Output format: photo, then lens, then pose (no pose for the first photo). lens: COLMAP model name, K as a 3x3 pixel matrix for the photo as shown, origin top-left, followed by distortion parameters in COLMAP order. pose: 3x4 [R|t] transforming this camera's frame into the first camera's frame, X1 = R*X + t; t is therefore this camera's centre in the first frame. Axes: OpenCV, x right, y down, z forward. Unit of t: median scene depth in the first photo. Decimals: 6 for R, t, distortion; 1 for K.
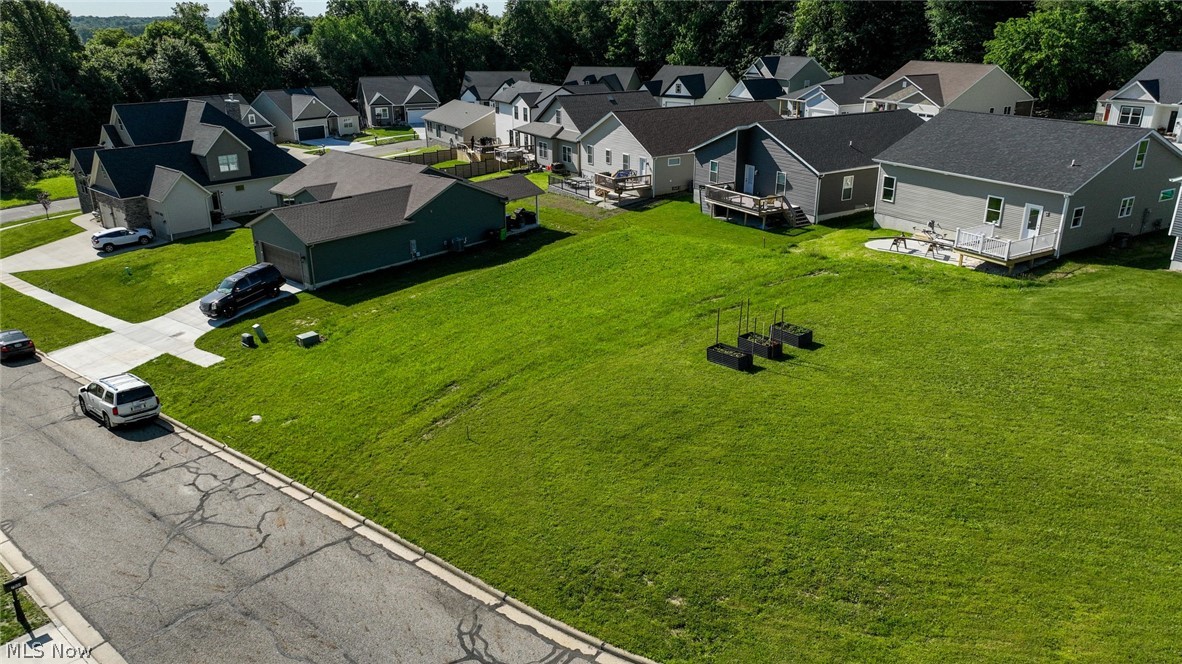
lens RADIAL K [[829.5, 0, 590.1], [0, 829.5, 330.8], [0, 0, 1]] dist [-0.000787, 0.014712]
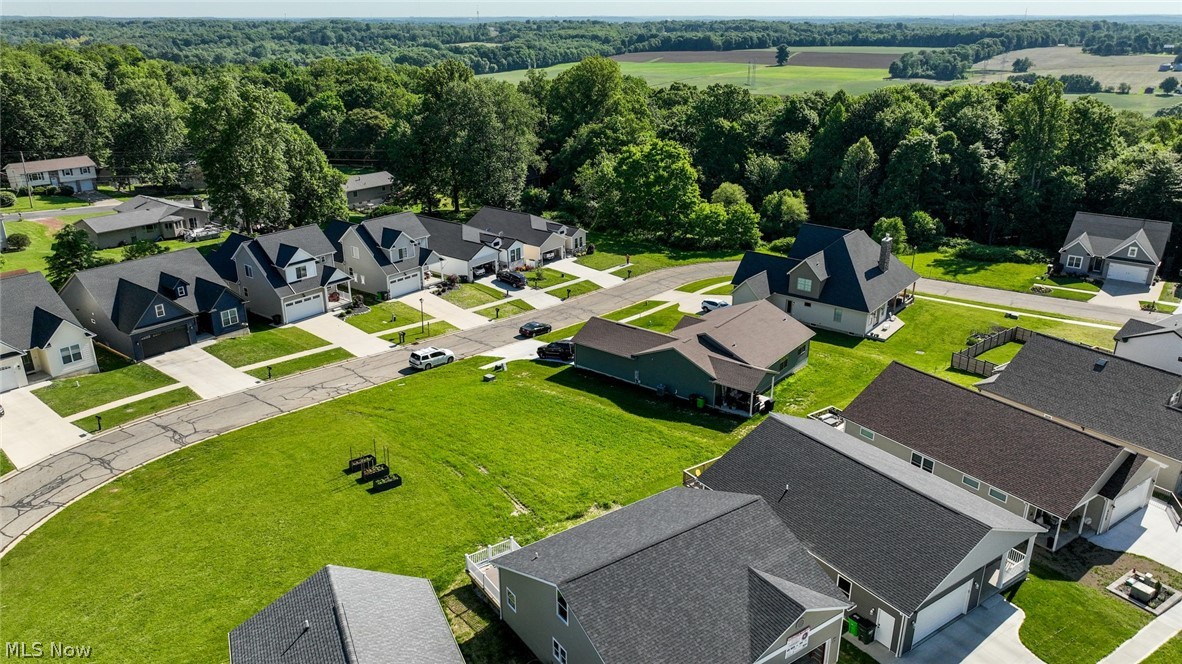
lens RADIAL K [[829.5, 0, 590.1], [0, 829.5, 330.8], [0, 0, 1]] dist [-0.000787, 0.014712]
pose [[0.064124, 0.361211, -0.930277, 1.363831], [-0.354923, 0.879501, 0.317030, -0.746716], [0.932694, 0.309847, 0.184599, 0.796555]]
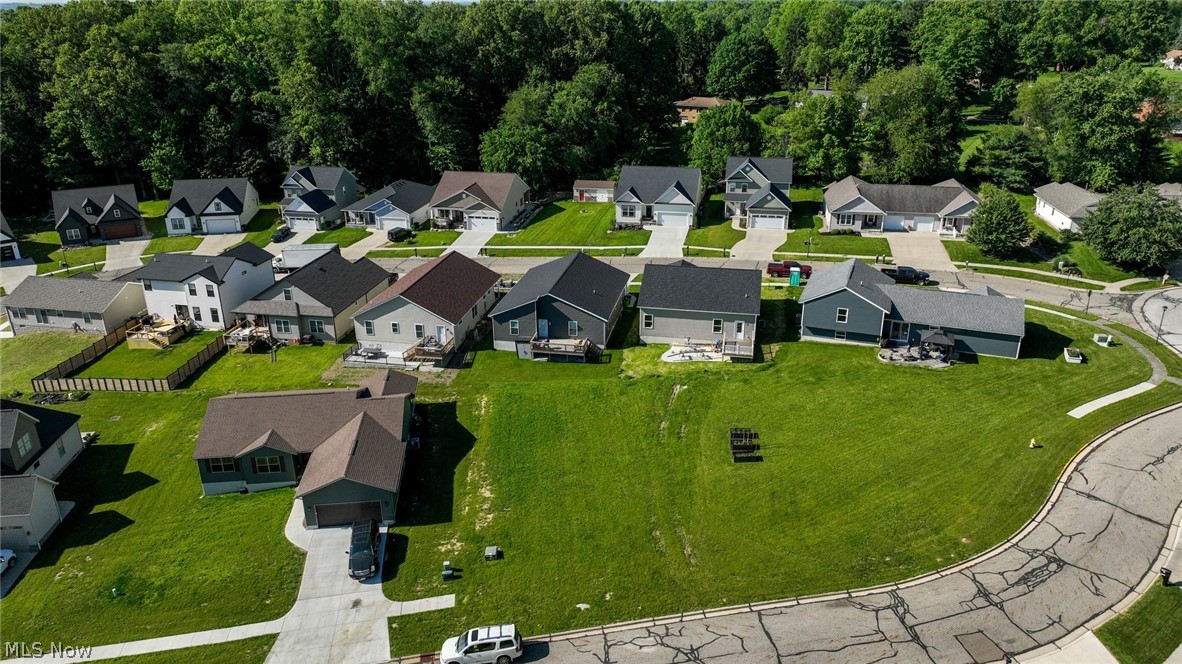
lens RADIAL K [[829.5, 0, 590.1], [0, 829.5, 330.8], [0, 0, 1]] dist [-0.000787, 0.014712]
pose [[0.674574, -0.274701, 0.685193, -1.046598], [0.265502, 0.956357, 0.122026, -0.460590], [-0.688810, 0.099604, 0.718067, -0.158566]]
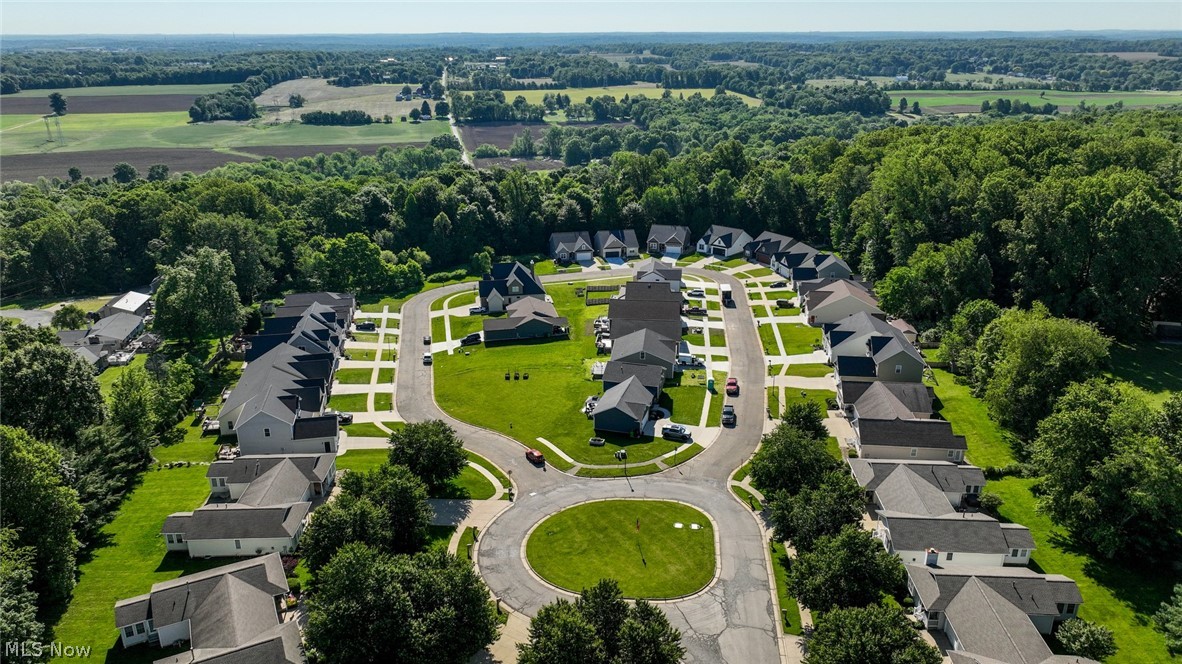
lens RADIAL K [[829.5, 0, 590.1], [0, 829.5, 330.8], [0, 0, 1]] dist [-0.000787, 0.014712]
pose [[0.794211, 0.209882, -0.570244, 2.600599], [-0.216975, 0.974541, 0.056493, -0.486550], [0.567583, 0.078861, 0.819531, -2.207092]]
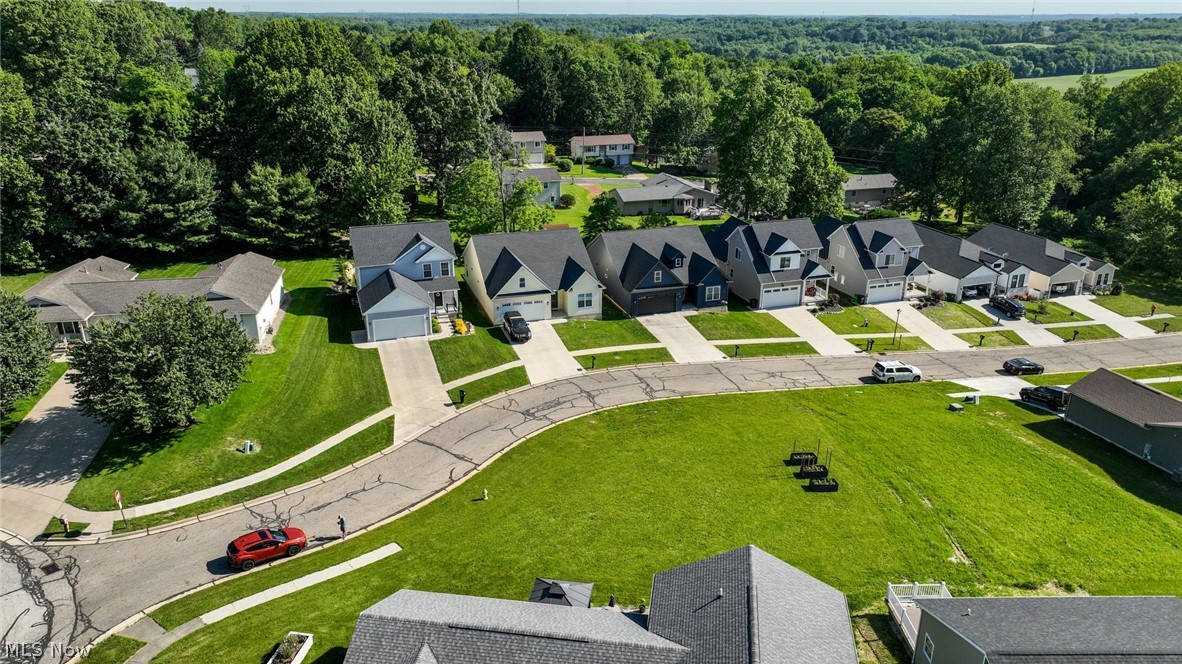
lens RADIAL K [[829.5, 0, 590.1], [0, 829.5, 330.8], [0, 0, 1]] dist [-0.000787, 0.014712]
pose [[-0.499569, 0.315982, -0.806589, 1.364812], [-0.306352, 0.806492, 0.505686, -0.746037], [0.810296, 0.499725, -0.306096, 0.794777]]
